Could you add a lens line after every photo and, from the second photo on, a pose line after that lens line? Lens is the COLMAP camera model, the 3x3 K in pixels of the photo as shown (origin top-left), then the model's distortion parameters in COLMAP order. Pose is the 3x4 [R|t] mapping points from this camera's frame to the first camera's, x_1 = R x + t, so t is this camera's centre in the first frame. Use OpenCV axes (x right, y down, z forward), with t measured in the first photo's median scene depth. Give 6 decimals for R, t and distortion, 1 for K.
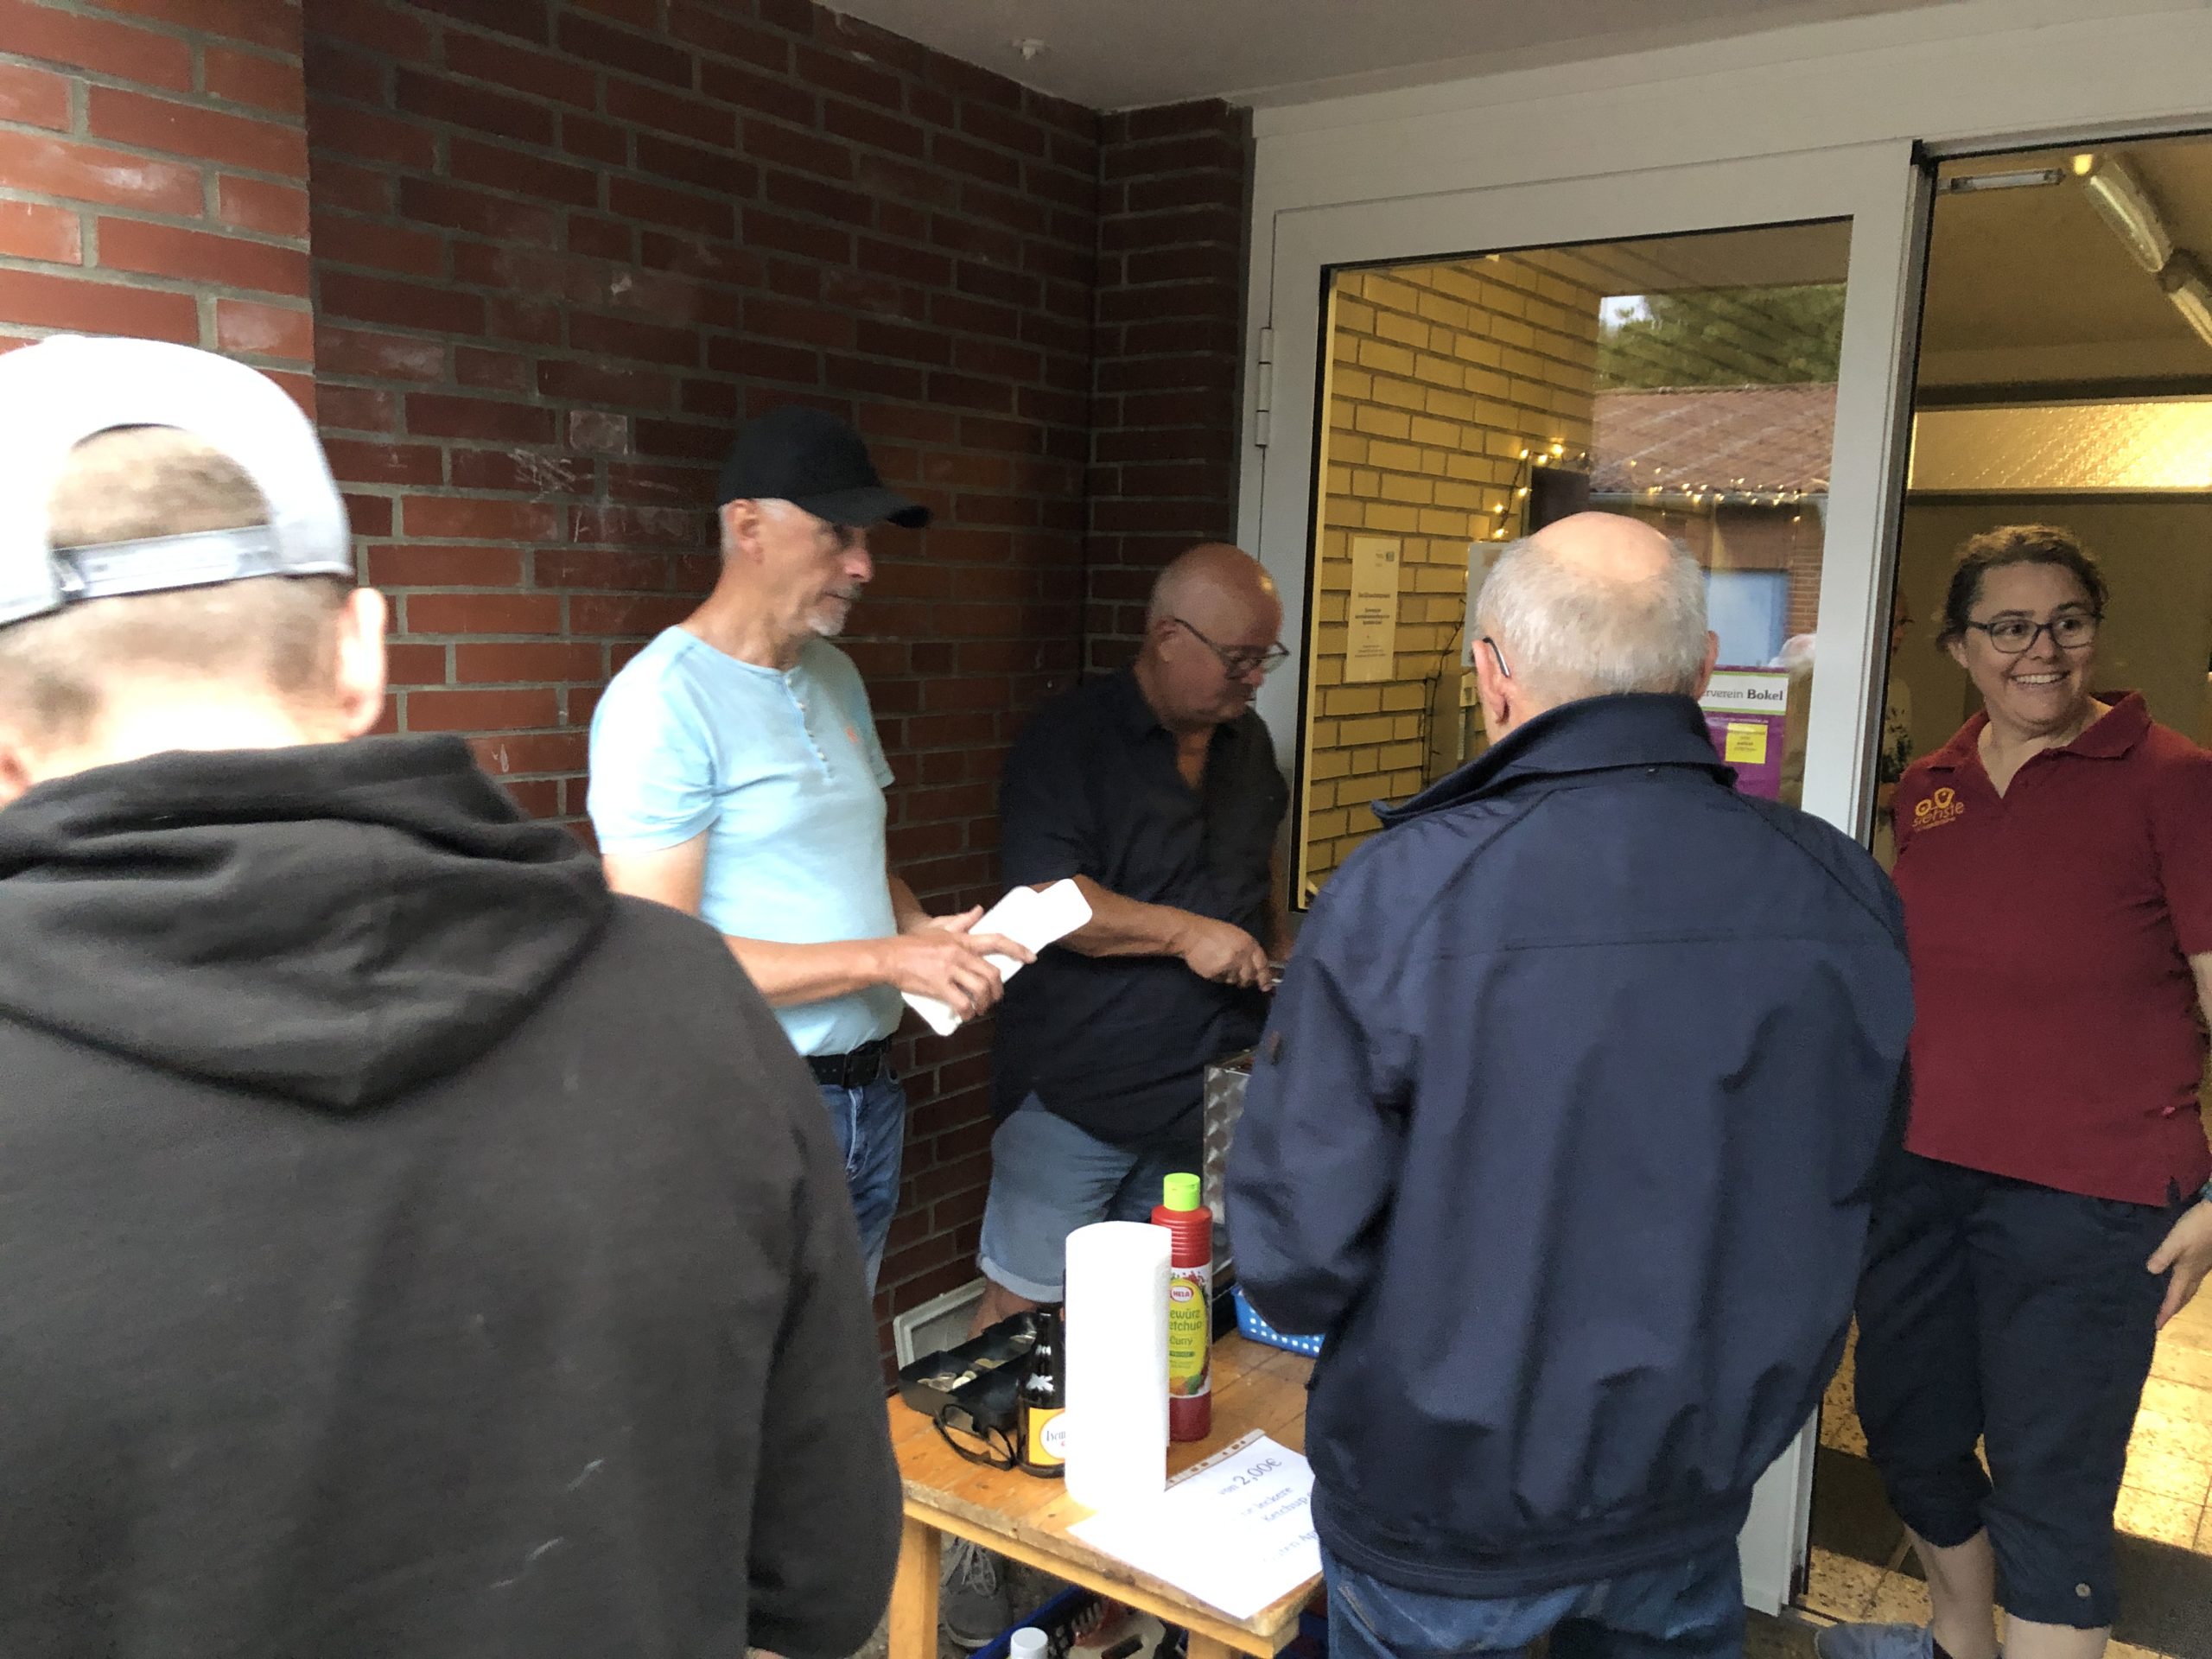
lens RADIAL K [[1807.9, 0, 1089.3], [0, 1807.9, 831.1], [0, 0, 1]] dist [0.058669, -0.056626]
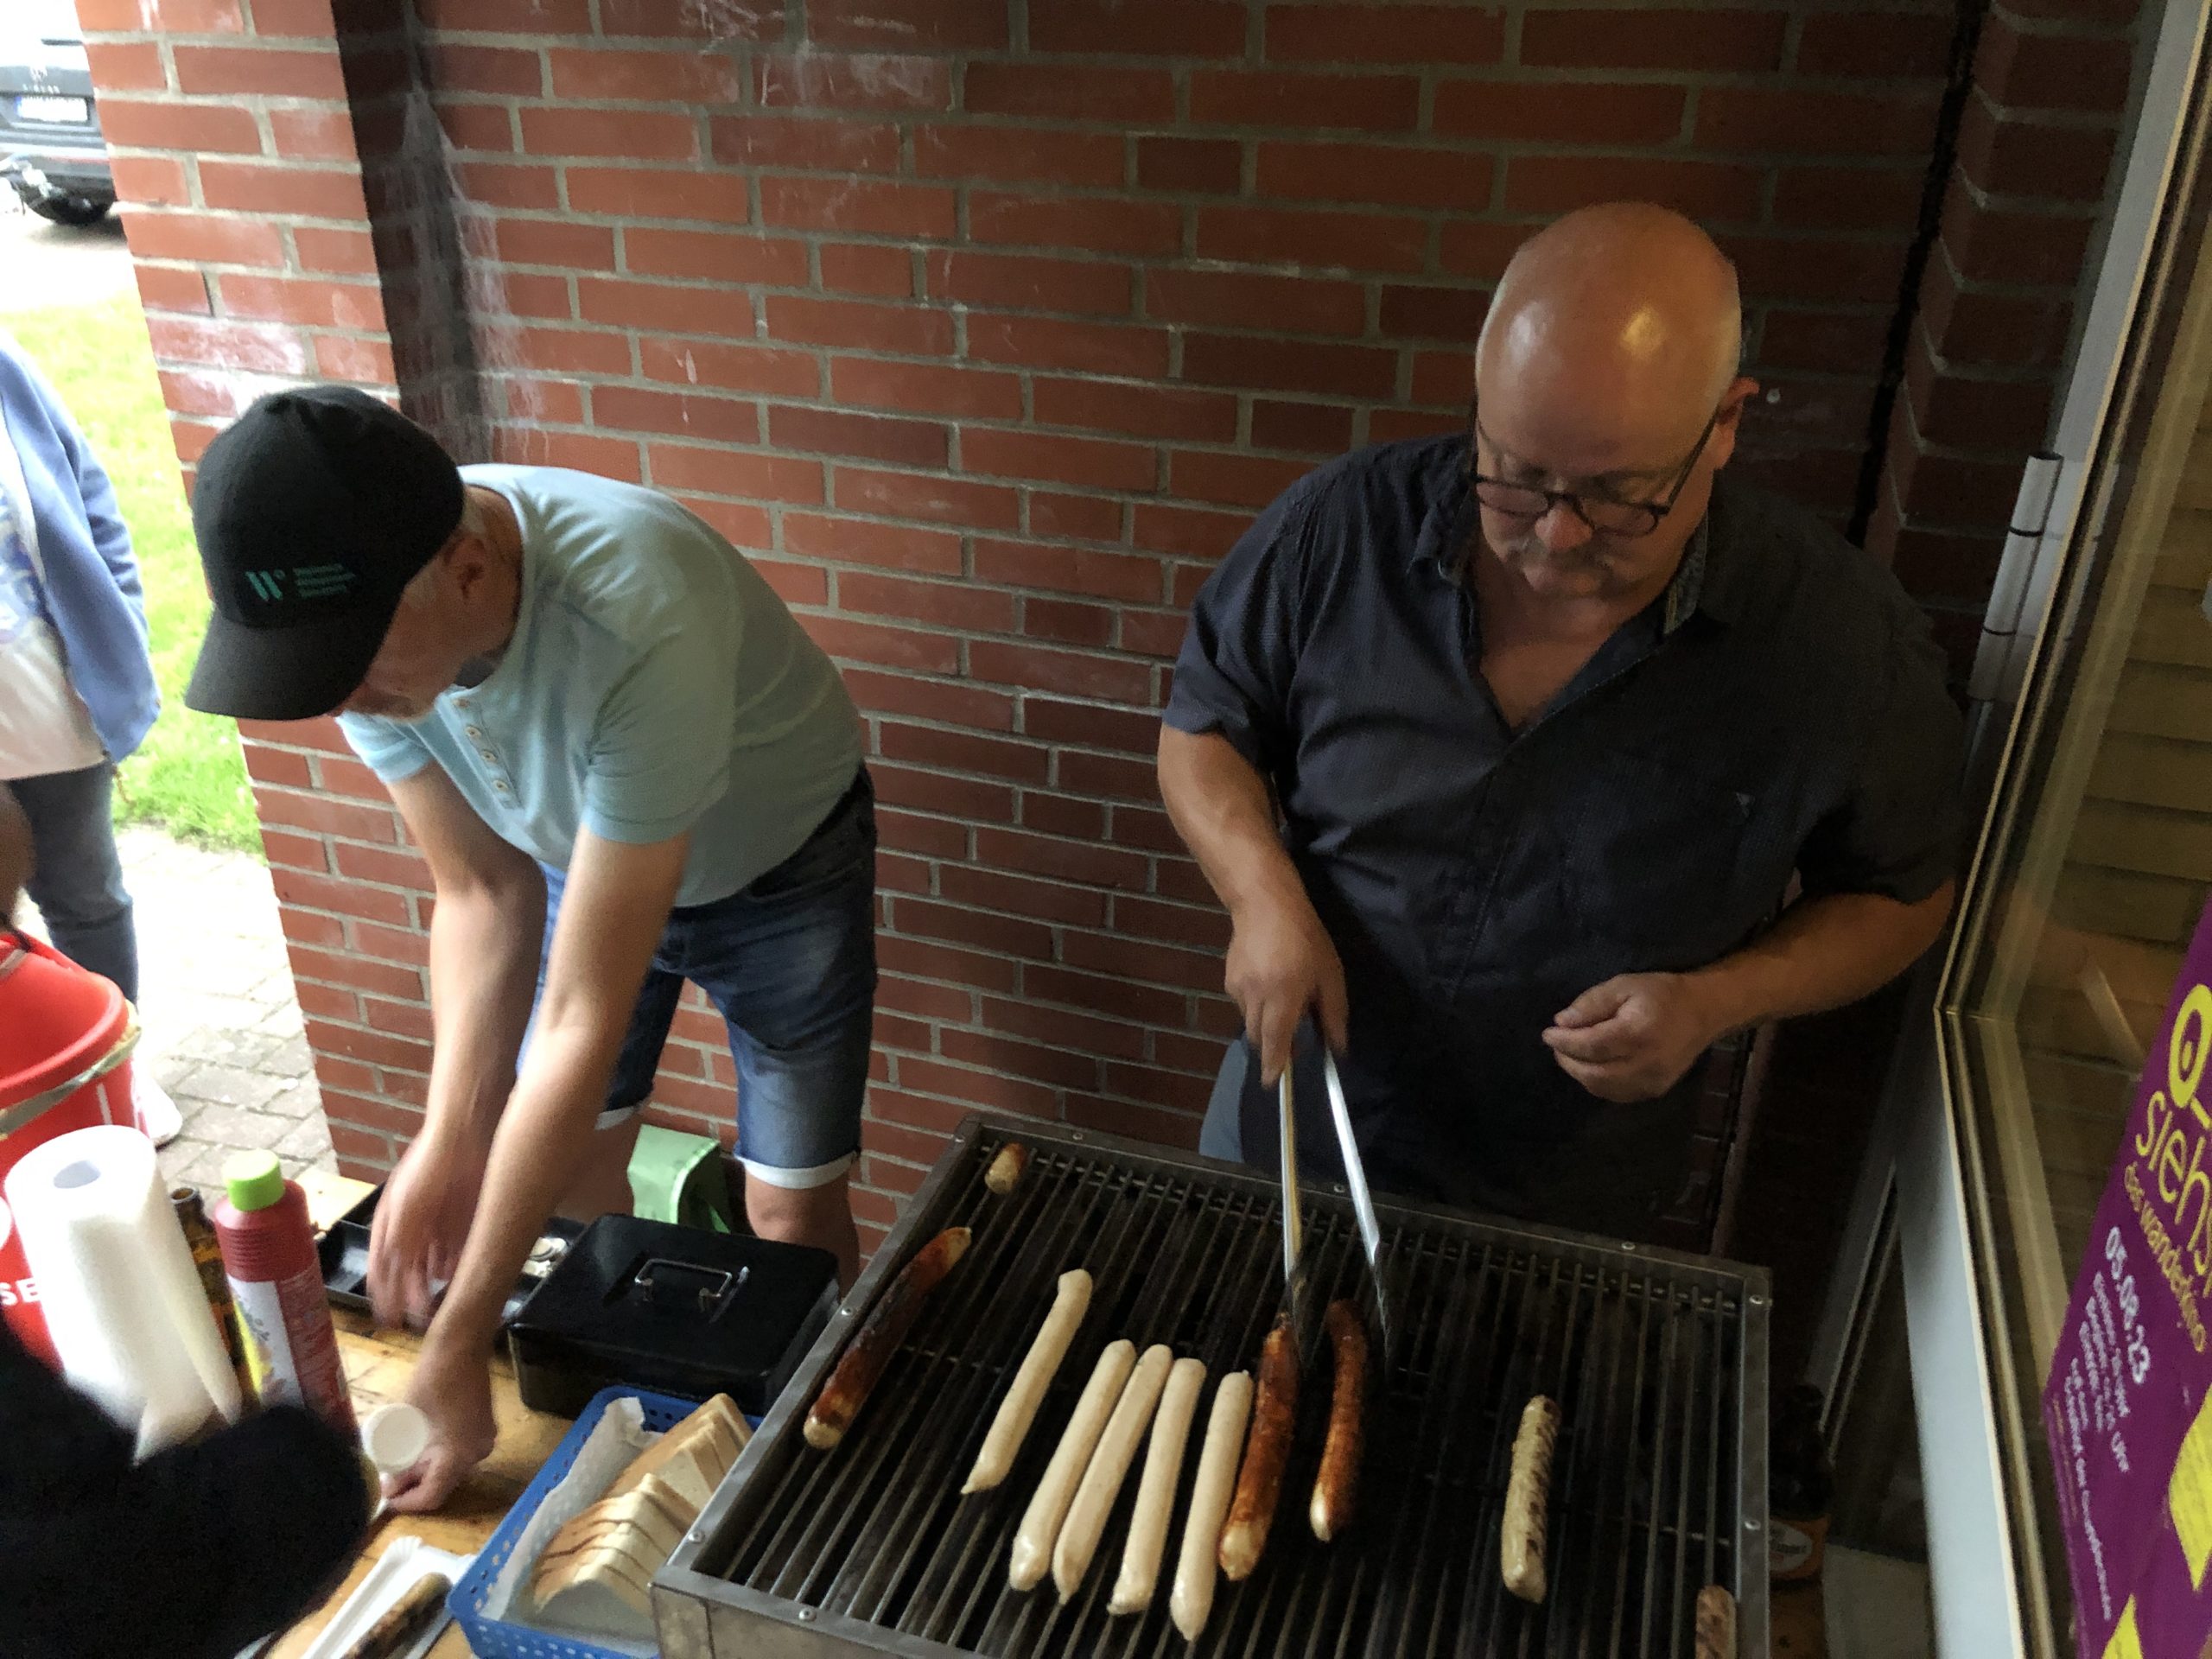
lens RADIAL K [[1807.9, 0, 1089.3], [0, 1807.9, 831.1], [0, 0, 1]] dist [0.058669, -0.056626]
pose [[0.330320, 0.412426, -0.848996, 0.581789], [-0.127298, 0.910733, 0.392888, -0.204836], [0.935245, -0.021703, 0.353334, 0.858544]]
